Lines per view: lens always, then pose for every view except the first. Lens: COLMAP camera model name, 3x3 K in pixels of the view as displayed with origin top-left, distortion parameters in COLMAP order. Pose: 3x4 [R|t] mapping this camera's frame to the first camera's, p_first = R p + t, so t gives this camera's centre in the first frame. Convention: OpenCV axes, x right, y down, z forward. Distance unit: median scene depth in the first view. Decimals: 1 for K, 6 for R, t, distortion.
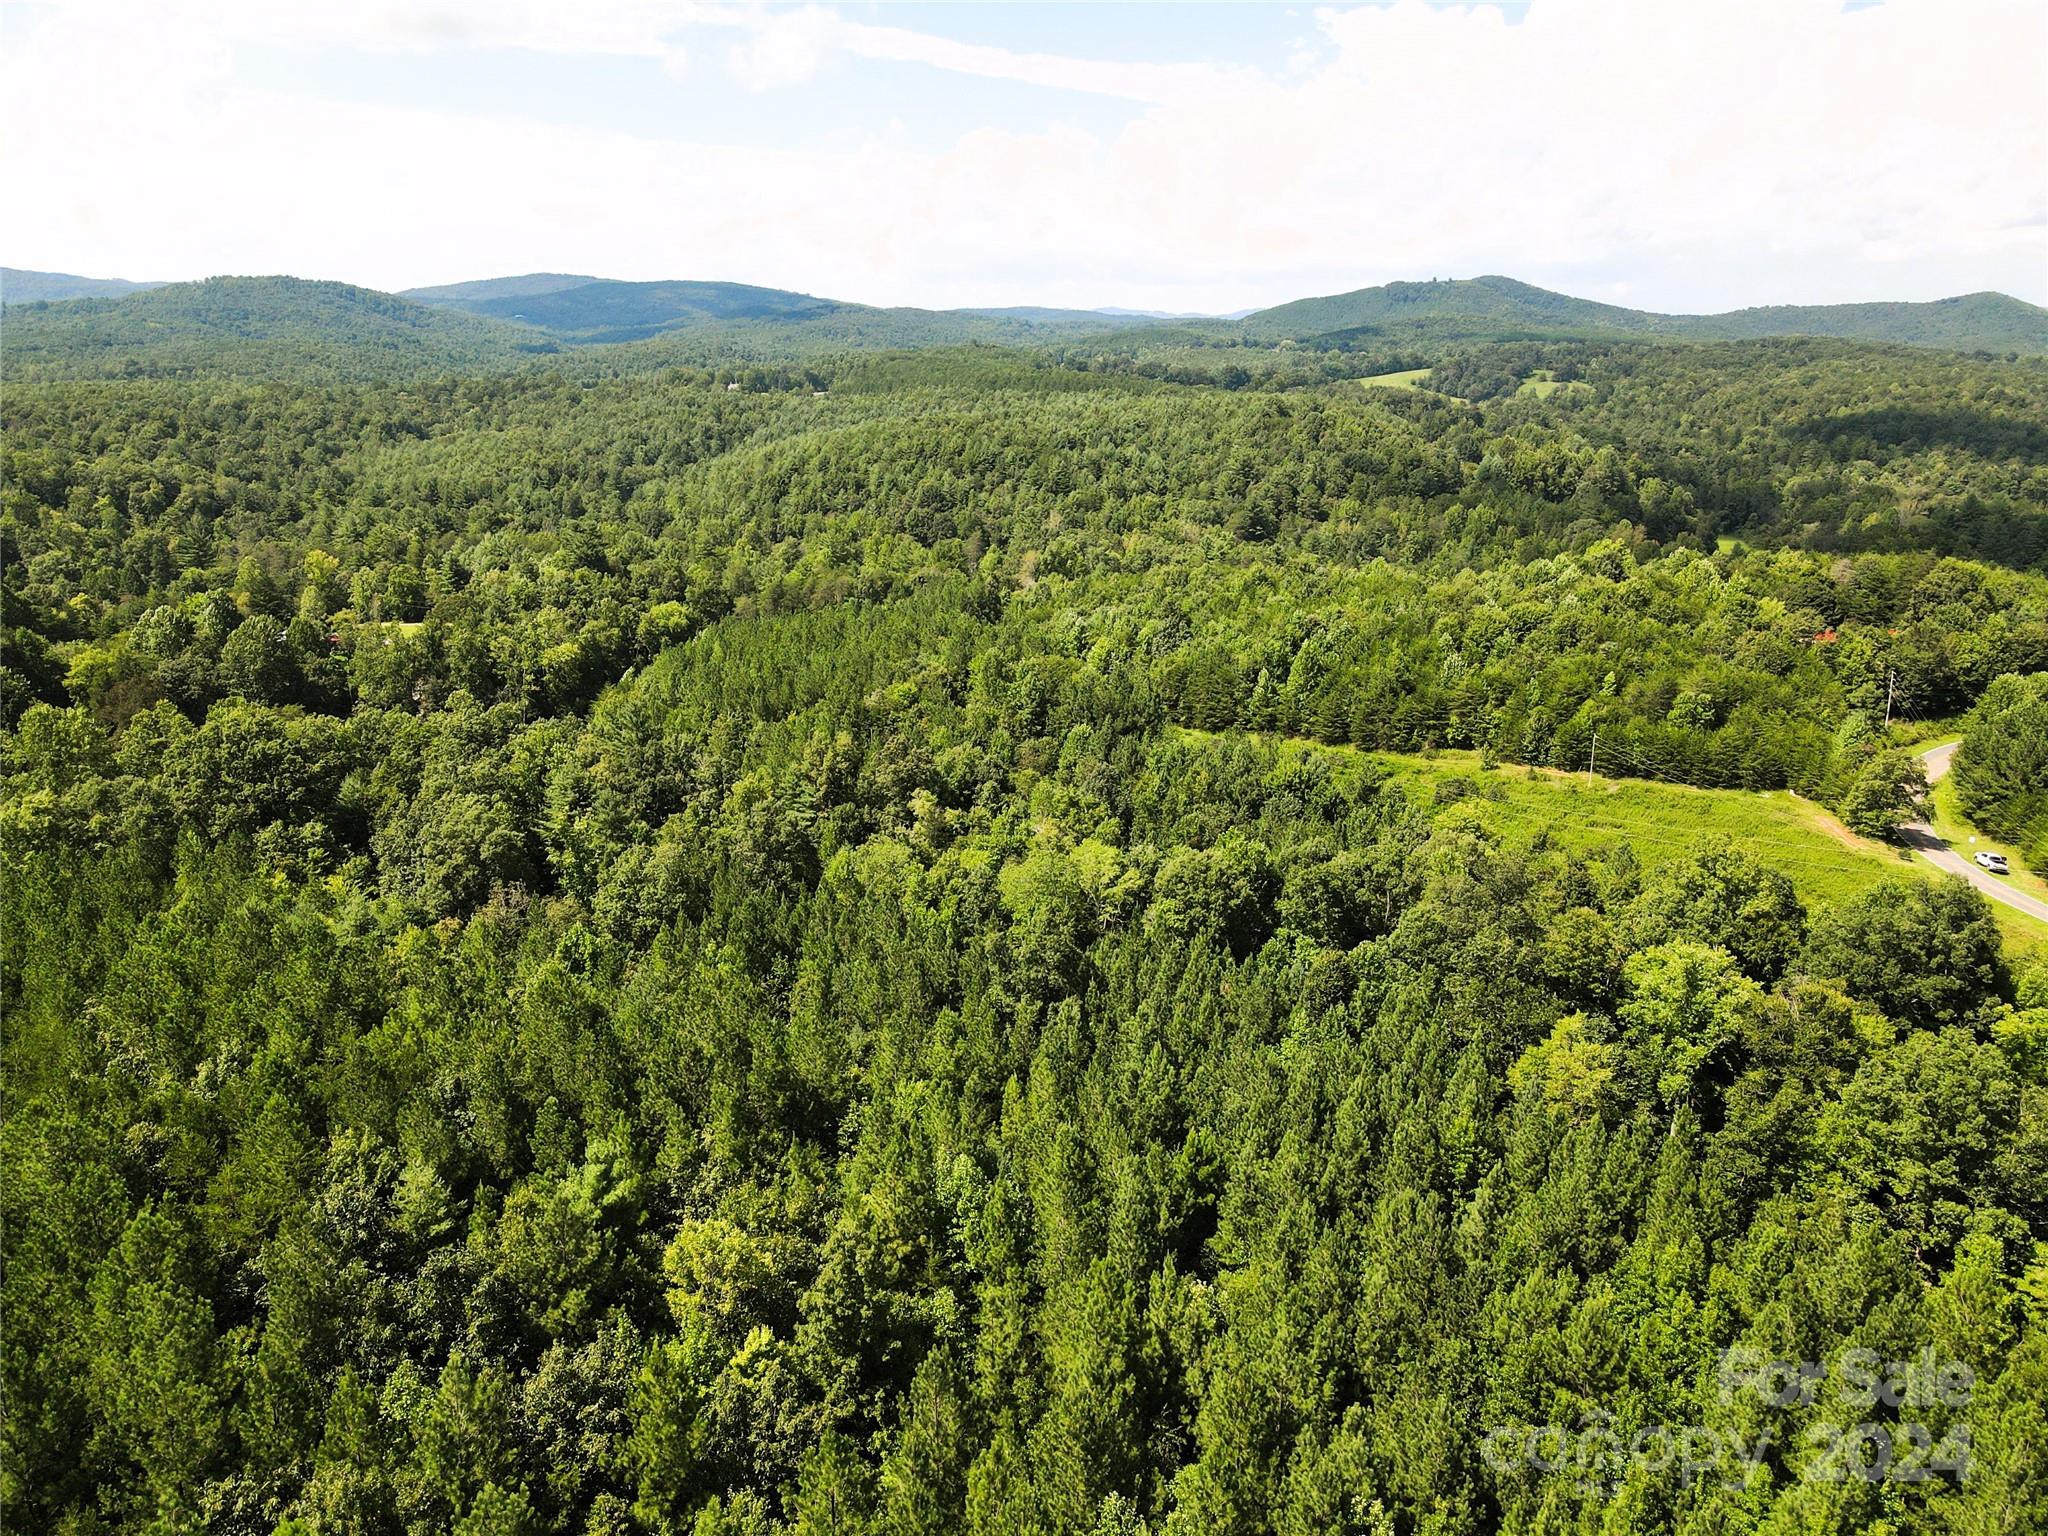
lens RADIAL K [[1500.7, 0, 1010.0], [0, 1500.7, 762.4], [0, 0, 1]] dist [0.005852, 0.021959]
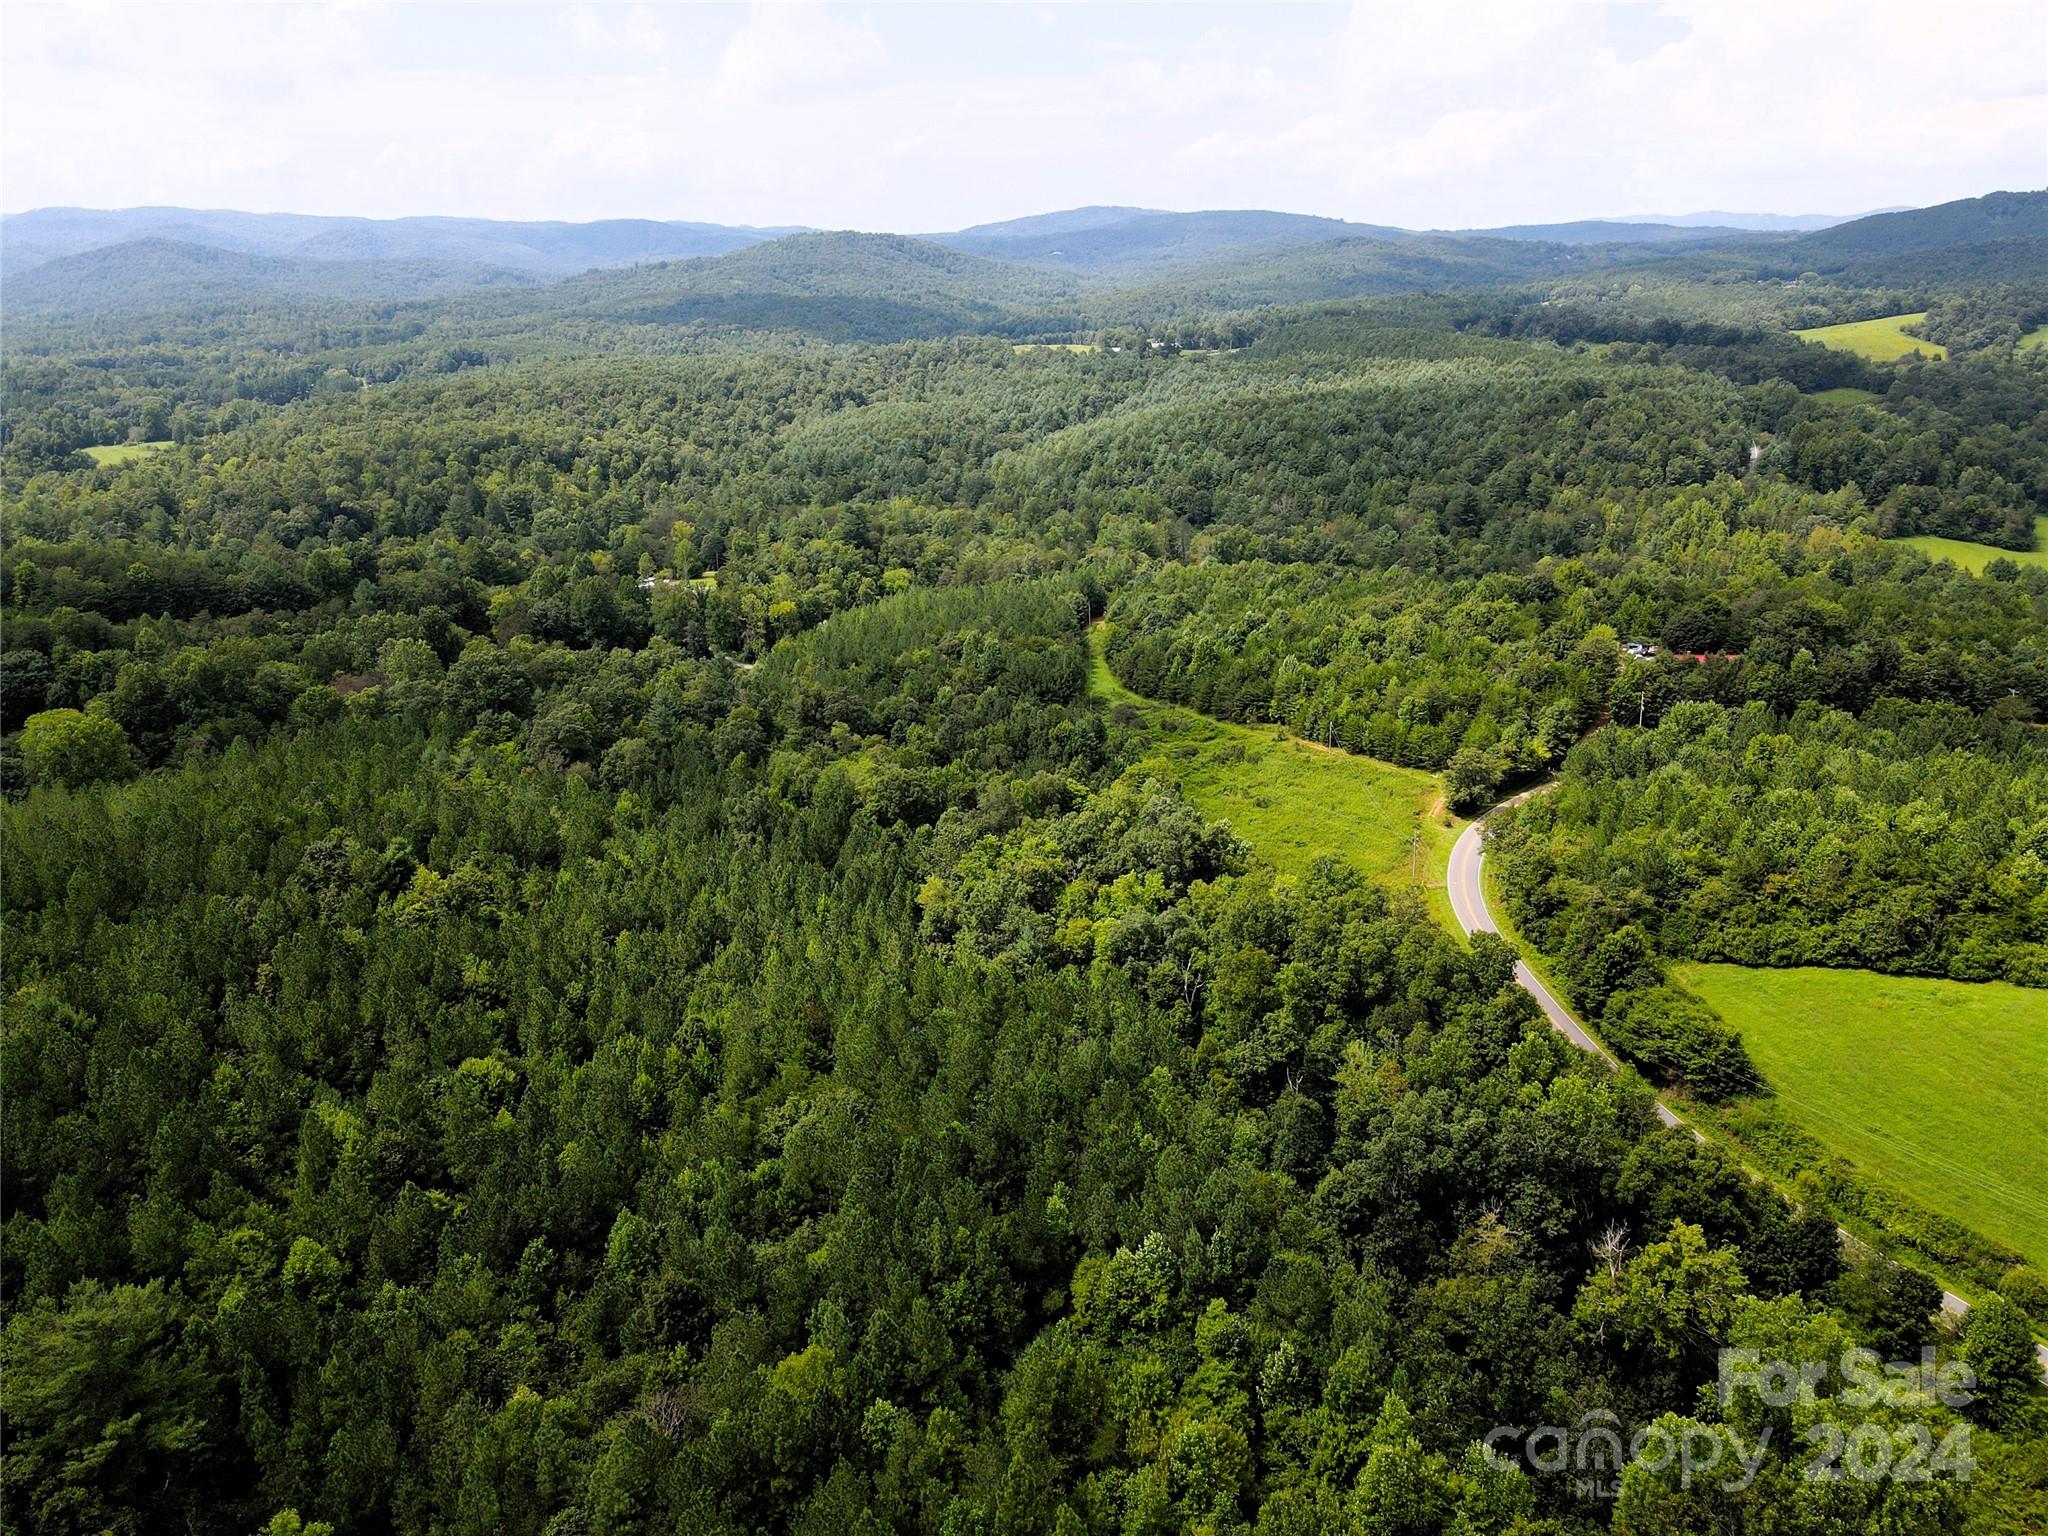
lens RADIAL K [[1500.7, 0, 1010.9], [0, 1500.7, 775.3], [0, 0, 1]] dist [0.005852, 0.021959]
pose [[0.935903, 0.093891, -0.339514, 0.414274], [-0.073383, 0.994645, 0.072778, -0.034333], [0.344529, -0.043198, 0.937781, -0.288142]]
